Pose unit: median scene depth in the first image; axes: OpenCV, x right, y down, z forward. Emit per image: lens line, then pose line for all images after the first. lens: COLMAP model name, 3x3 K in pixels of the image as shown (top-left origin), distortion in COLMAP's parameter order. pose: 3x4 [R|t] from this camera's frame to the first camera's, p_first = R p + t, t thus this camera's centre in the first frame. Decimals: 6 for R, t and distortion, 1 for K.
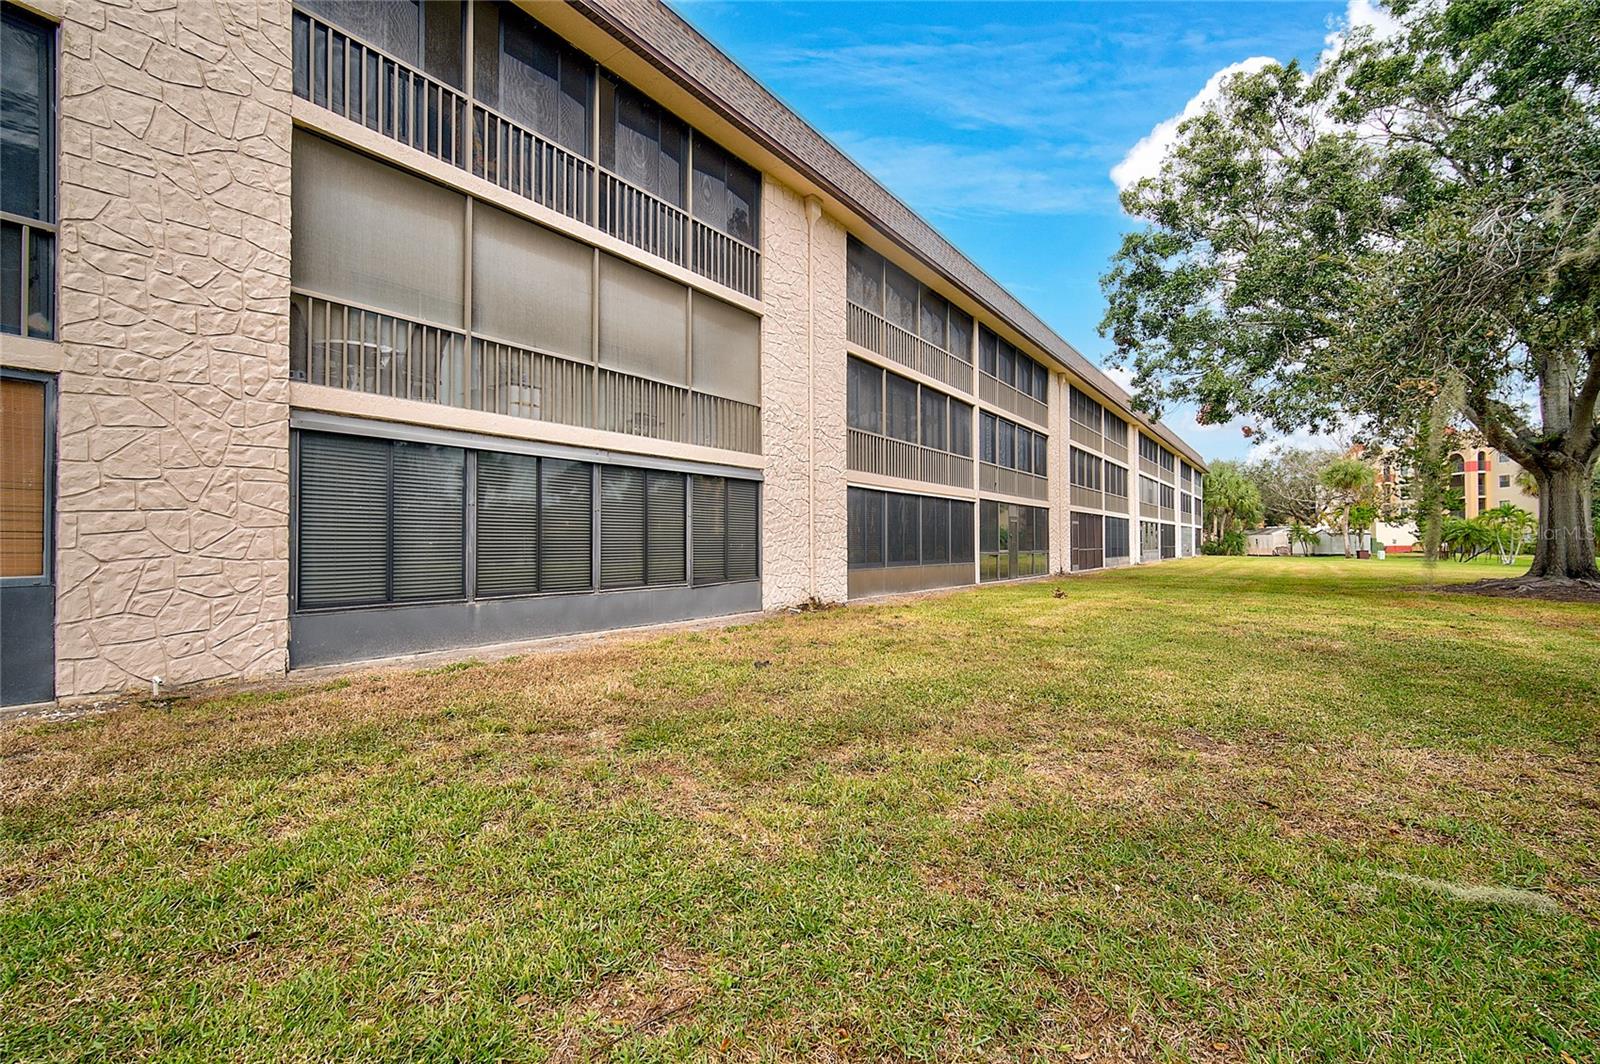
lens RADIAL K [[689.0, 0, 803.8], [0, 689.0, 534.6], [0, 0, 1]] dist [-0.004587, 0.003284]
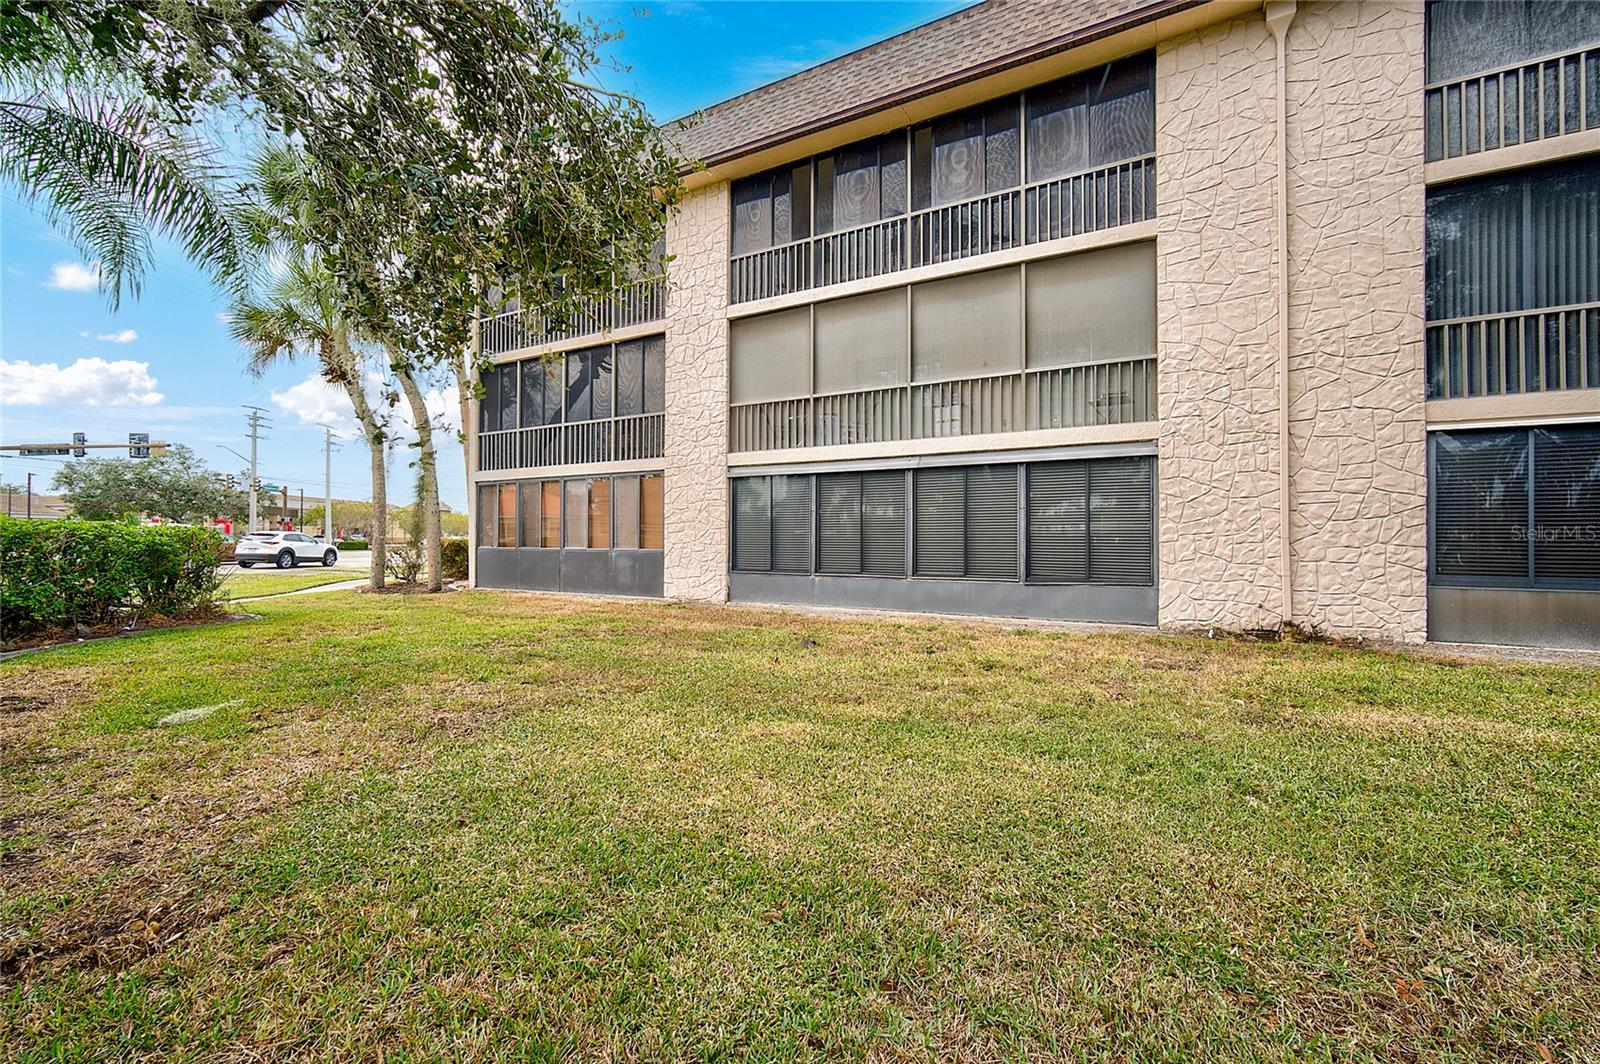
lens RADIAL K [[689.0, 0, 803.8], [0, 689.0, 534.6], [0, 0, 1]] dist [-0.004587, 0.003284]
pose [[0.110858, -0.003222, -0.993831, 0.602196], [0.011430, 0.999933, -0.001967, 0.006599], [0.993771, -0.011141, 0.110887, 0.490685]]
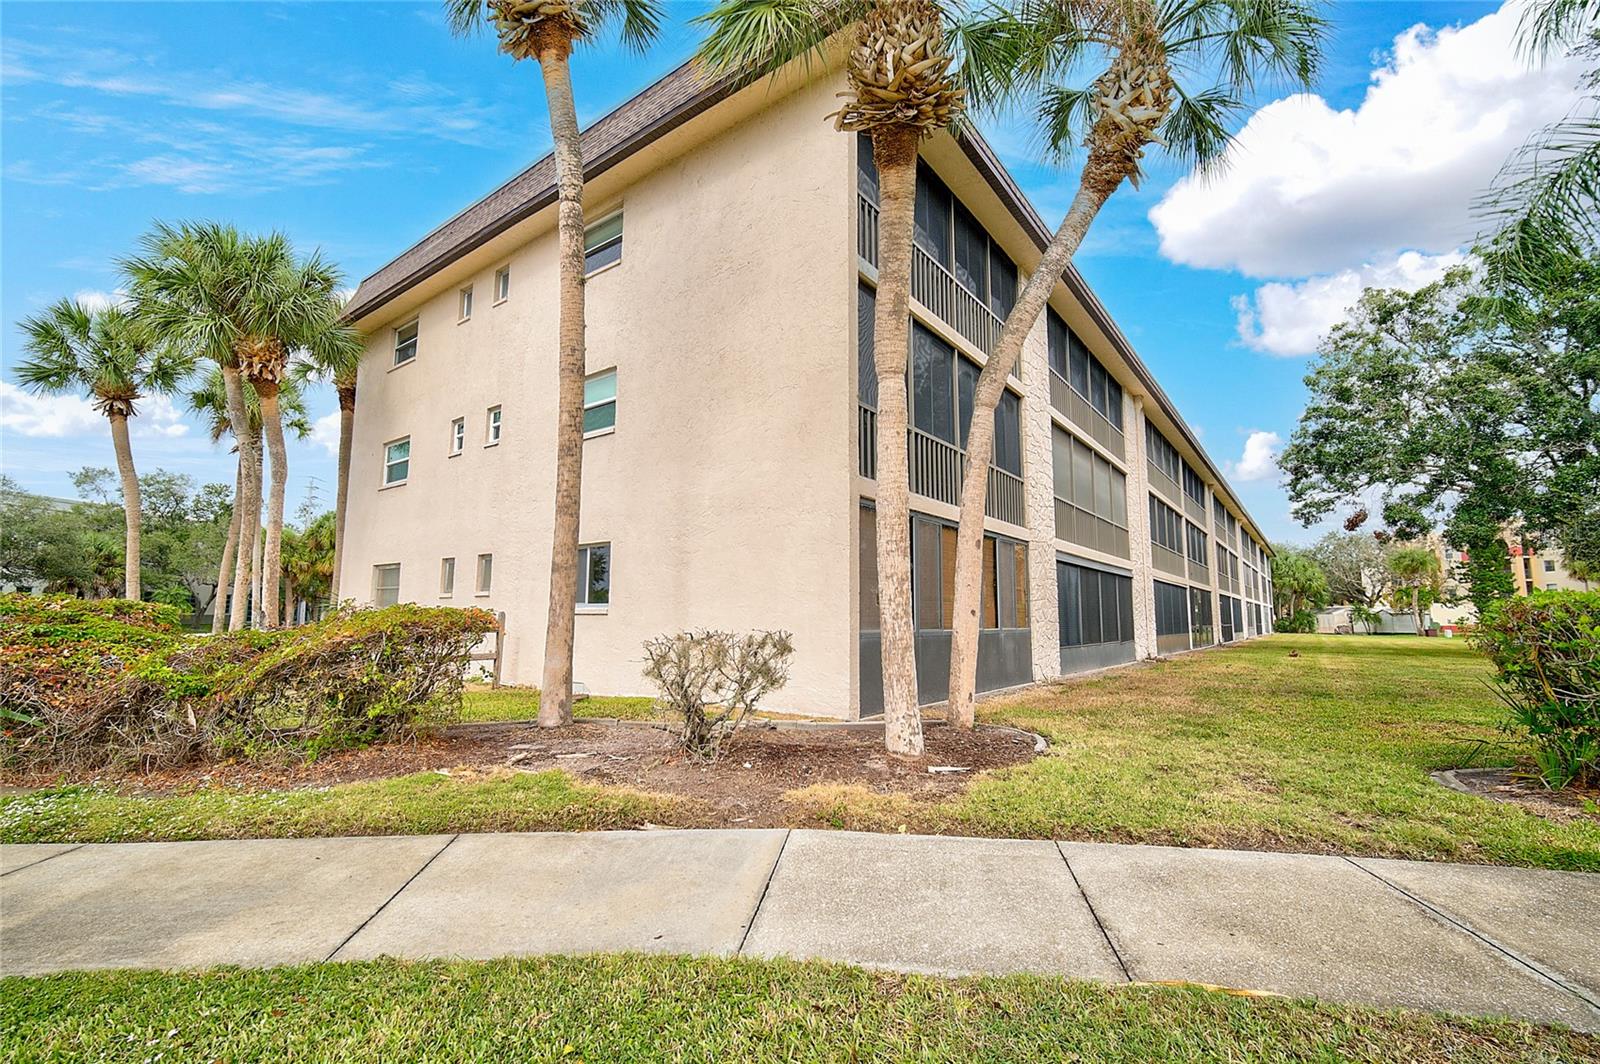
lens RADIAL K [[689.0, 0, 803.8], [0, 689.0, 534.6], [0, 0, 1]] dist [-0.004587, 0.003284]
pose [[0.999782, 0.006751, -0.019774, -0.724434], [-0.008855, 0.994079, -0.108296, 0.002759], [0.018926, 0.108447, 0.993922, -0.549491]]
